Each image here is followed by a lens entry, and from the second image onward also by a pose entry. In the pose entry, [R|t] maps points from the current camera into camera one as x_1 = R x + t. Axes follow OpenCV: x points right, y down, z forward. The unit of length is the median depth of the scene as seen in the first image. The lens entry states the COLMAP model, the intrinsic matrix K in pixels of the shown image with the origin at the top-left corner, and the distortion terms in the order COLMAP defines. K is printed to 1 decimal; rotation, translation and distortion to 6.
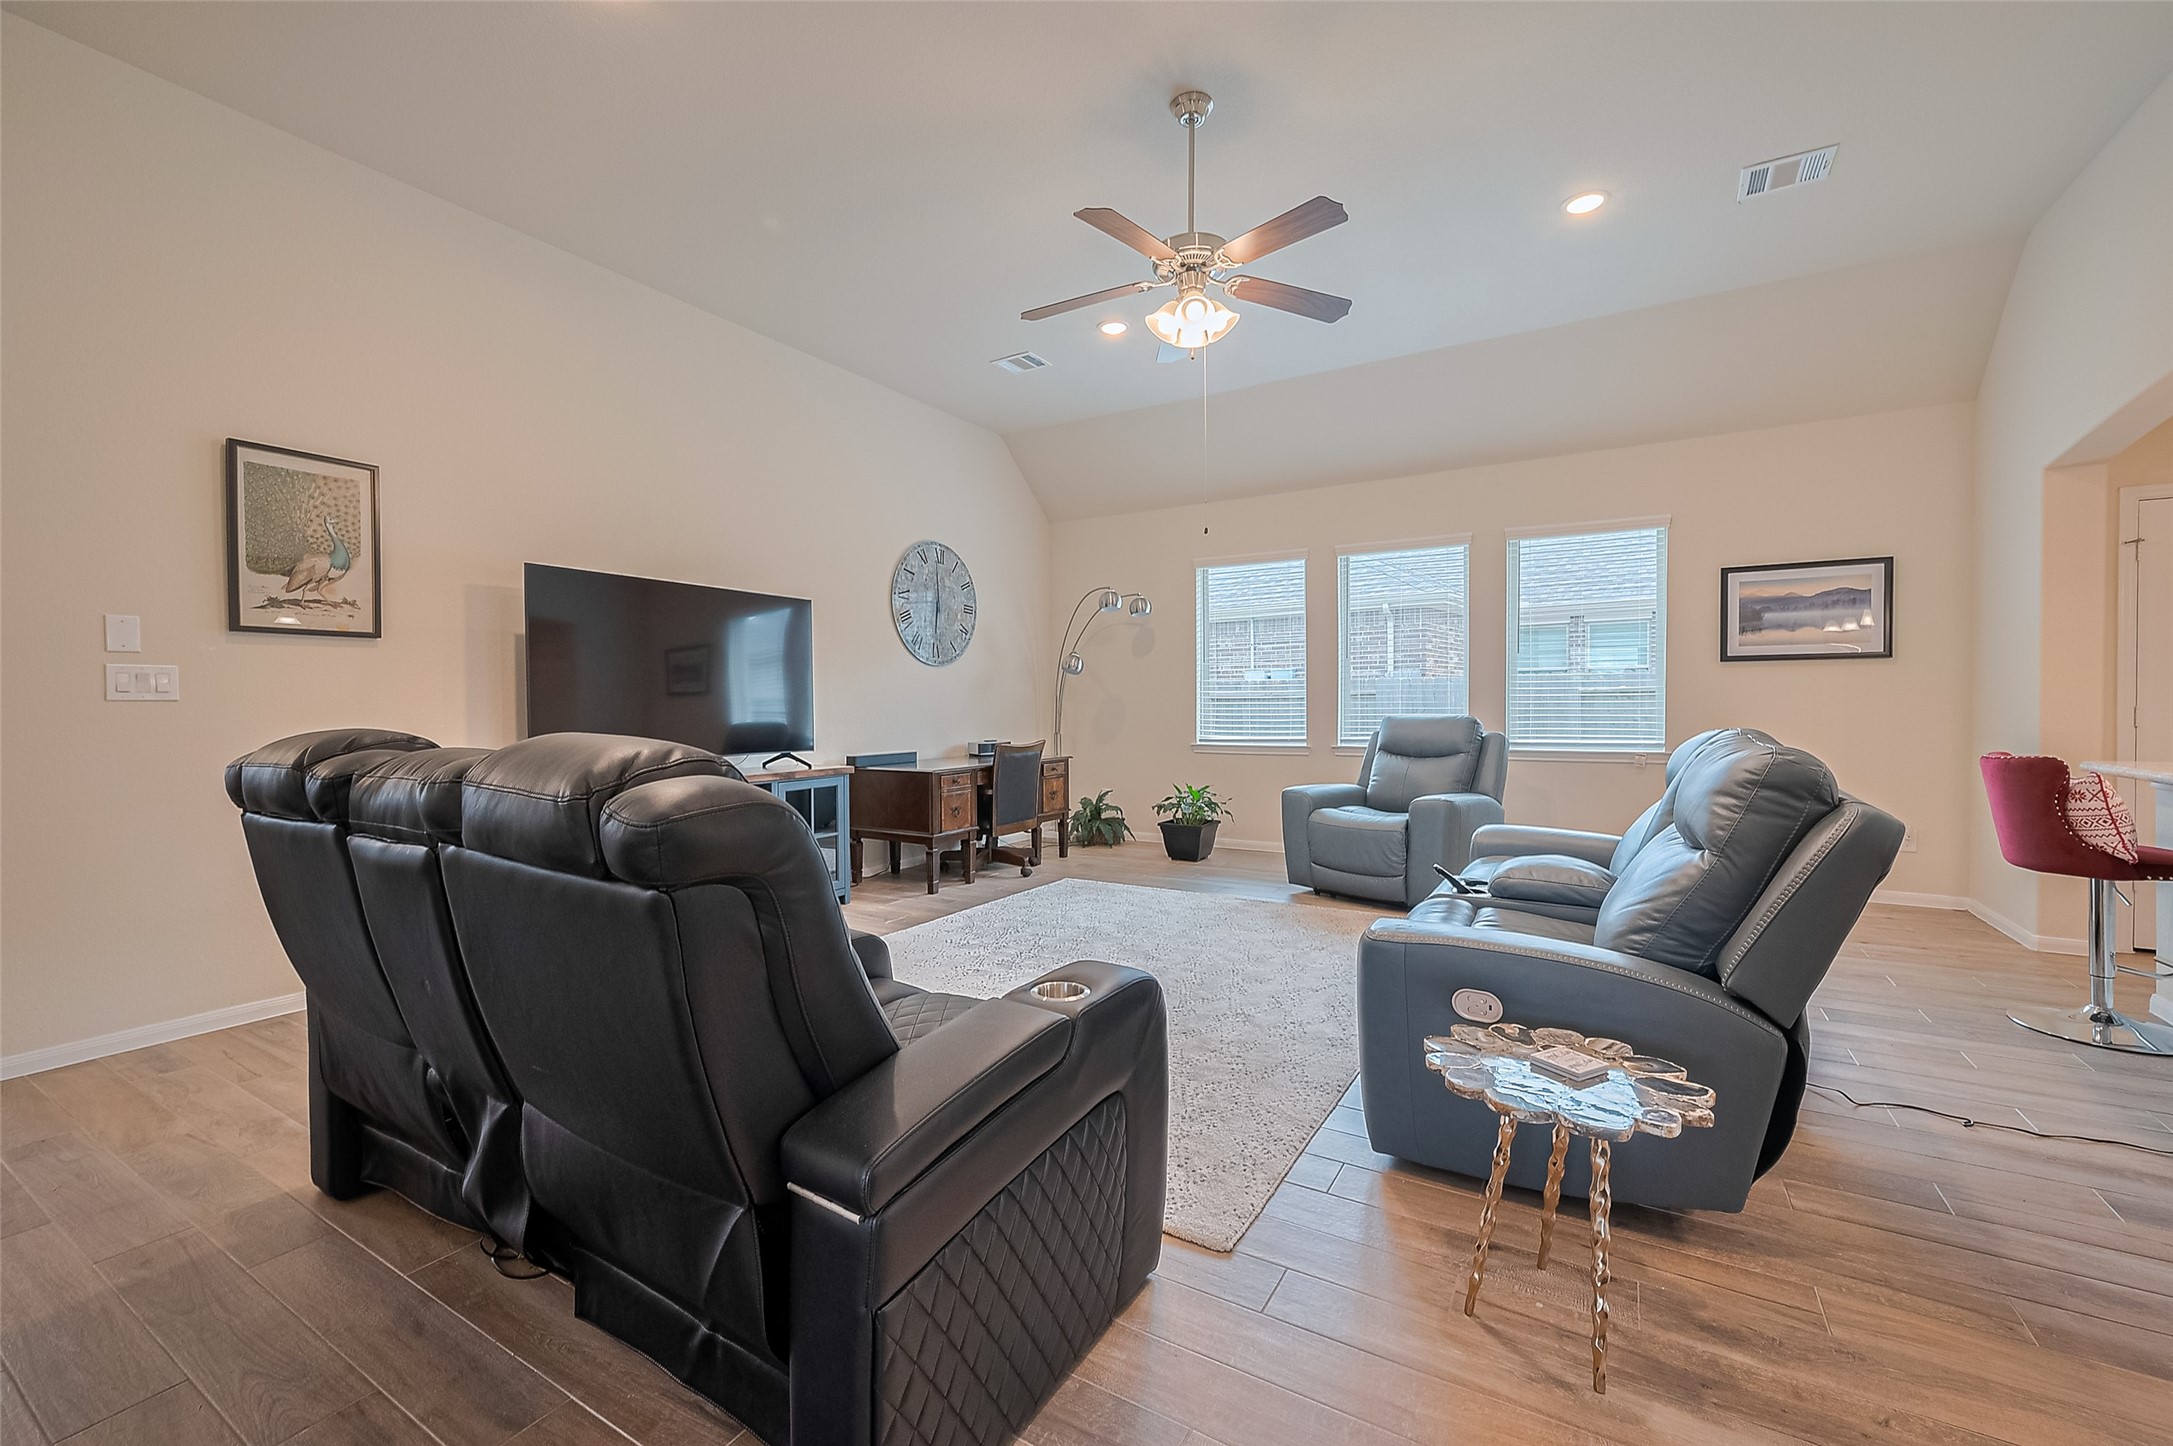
lens RADIAL K [[864.9, 0, 1090.1], [0, 864.9, 707.5], [0, 0, 1]] dist [0.000273, 0.000154]
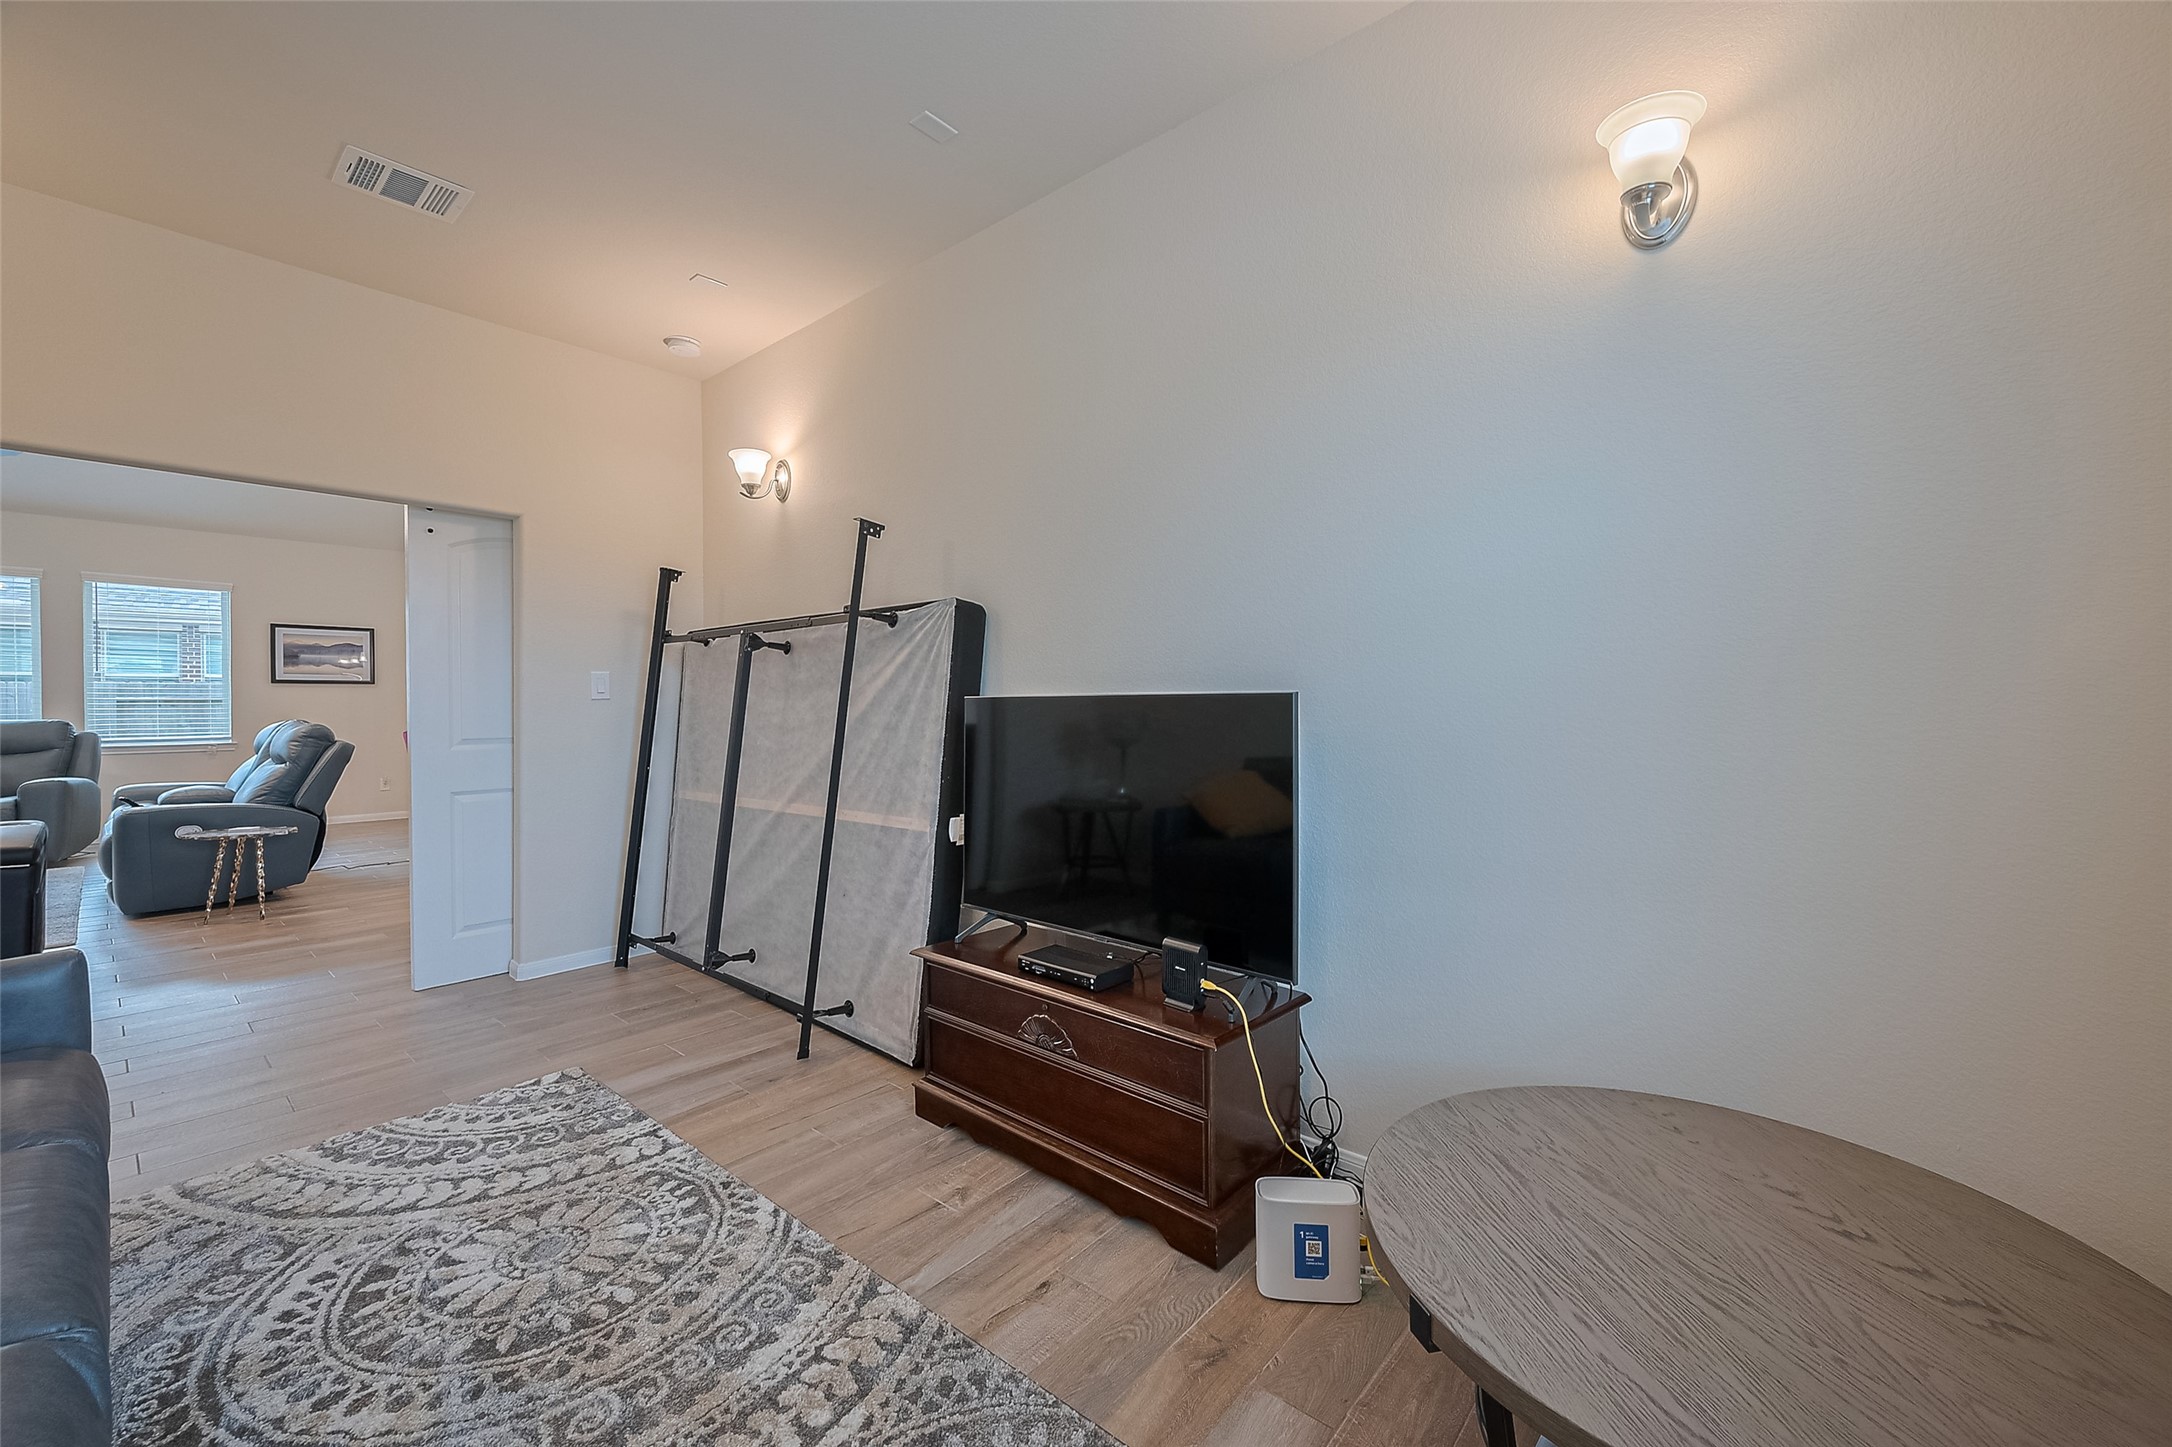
lens RADIAL K [[864.5, 0, 1089.6], [0, 864.5, 708.0], [0, 0, 1]] dist [0.000273, 0.000154]
pose [[0.160221, -0.005633, 0.987065, -0.673041], [0.012073, 0.999920, 0.003746, 0.005099], [-0.987007, 0.011317, 0.160276, -0.829318]]
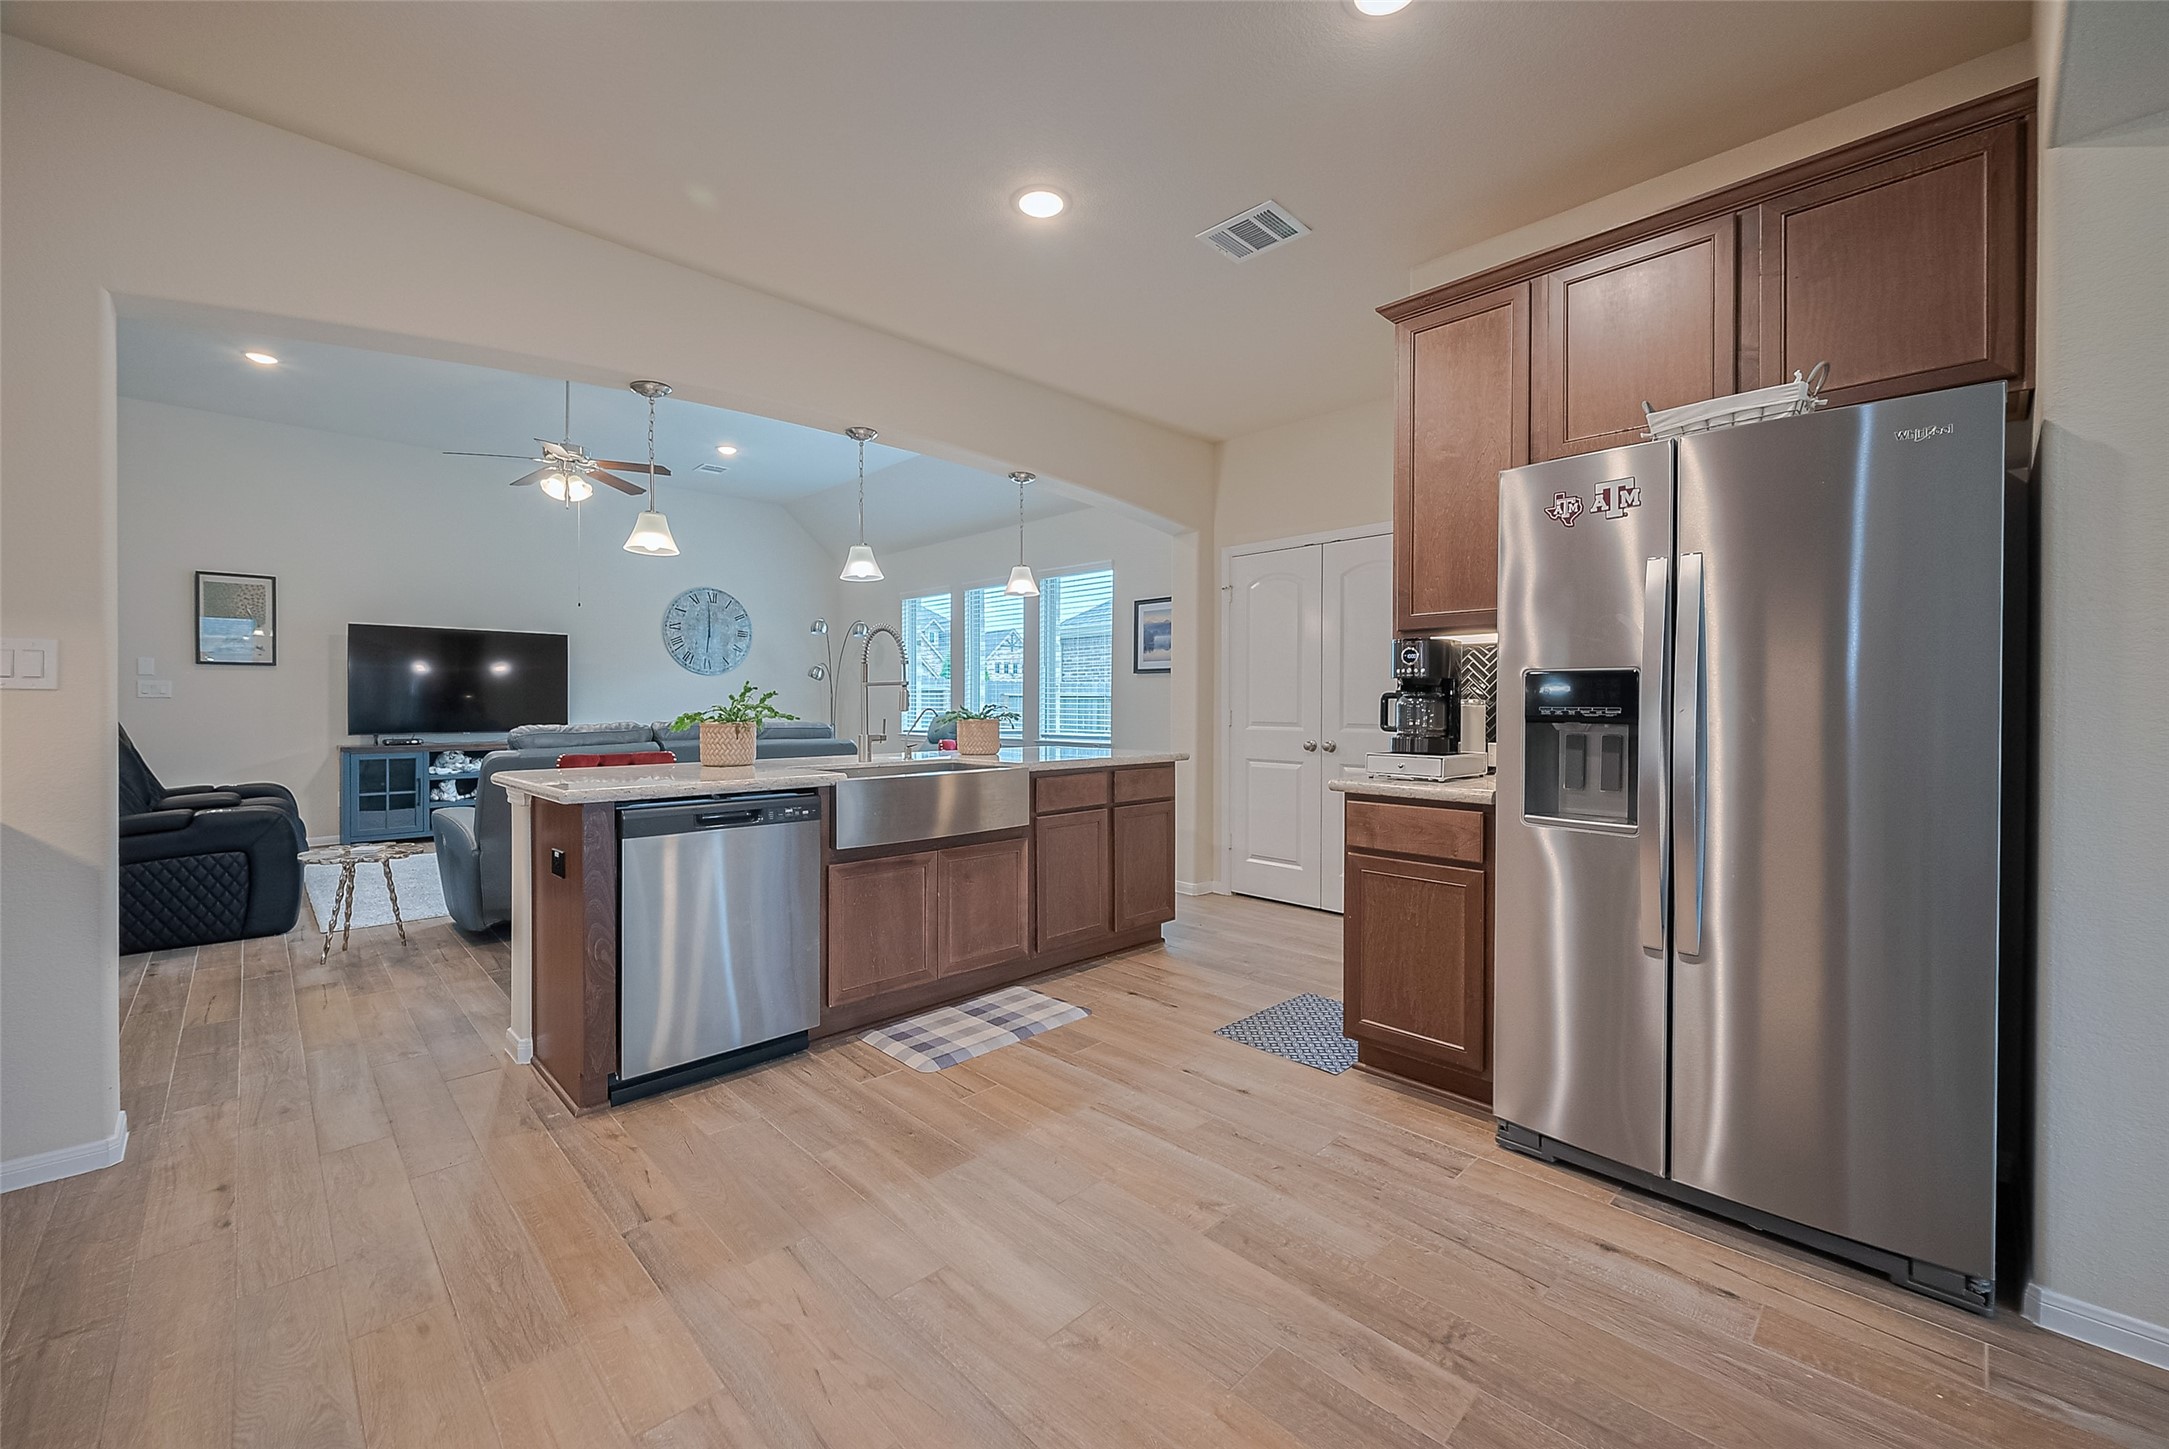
lens RADIAL K [[878.1, 0, 1078.1], [0, 878.1, 706.2], [0, 0, 1]] dist [-0.000153, -0.000108]
pose [[0.962227, 0.008634, -0.272112, 1.154160], [-0.008494, 0.999962, 0.001694, -0.006941], [0.272116, 0.000681, 0.962264, -0.319347]]
